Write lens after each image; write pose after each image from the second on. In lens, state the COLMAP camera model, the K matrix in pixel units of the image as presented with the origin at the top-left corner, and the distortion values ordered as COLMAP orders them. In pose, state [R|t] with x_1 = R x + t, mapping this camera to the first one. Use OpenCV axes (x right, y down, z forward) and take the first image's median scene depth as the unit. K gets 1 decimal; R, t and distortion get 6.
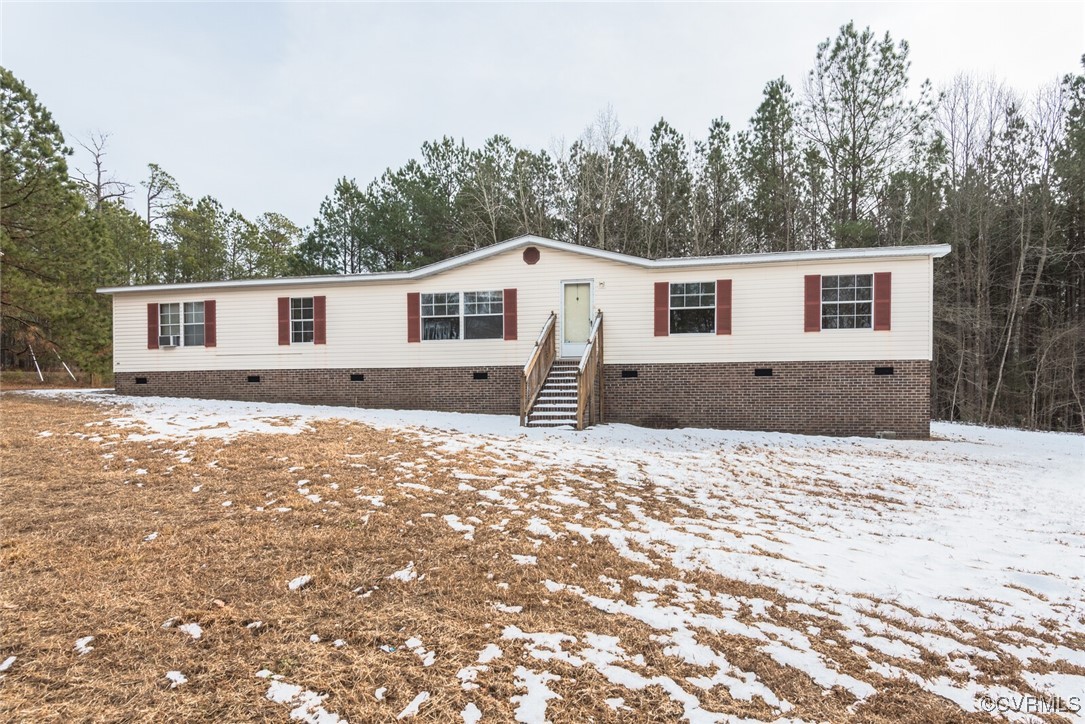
lens RADIAL K [[505.9, 0, 592.1], [0, 505.9, 363.4], [0, 0, 1]] dist [0.013345, -0.000939]
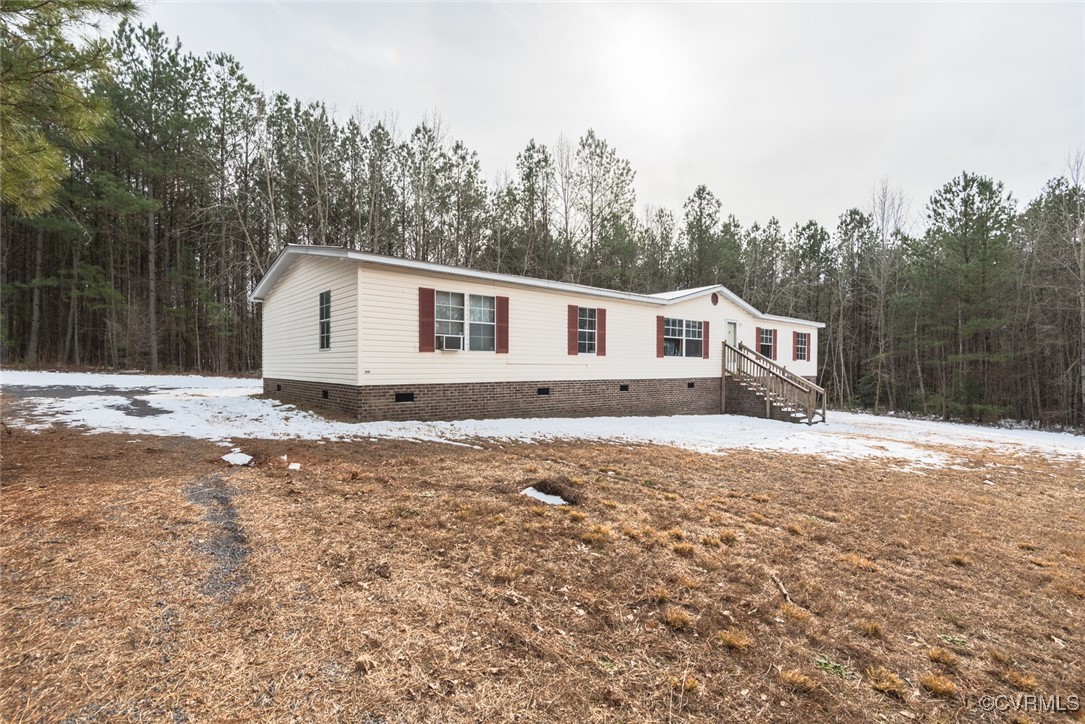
lens RADIAL K [[495.5, 0, 542.8], [0, 495.5, 359.4], [0, 0, 1]] dist [0.028455, -0.017410]
pose [[0.639110, 0.026537, 0.768657, -1.424747], [-0.030938, 0.999483, -0.008782, -0.018932], [-0.768493, -0.018168, 0.639601, 0.473838]]
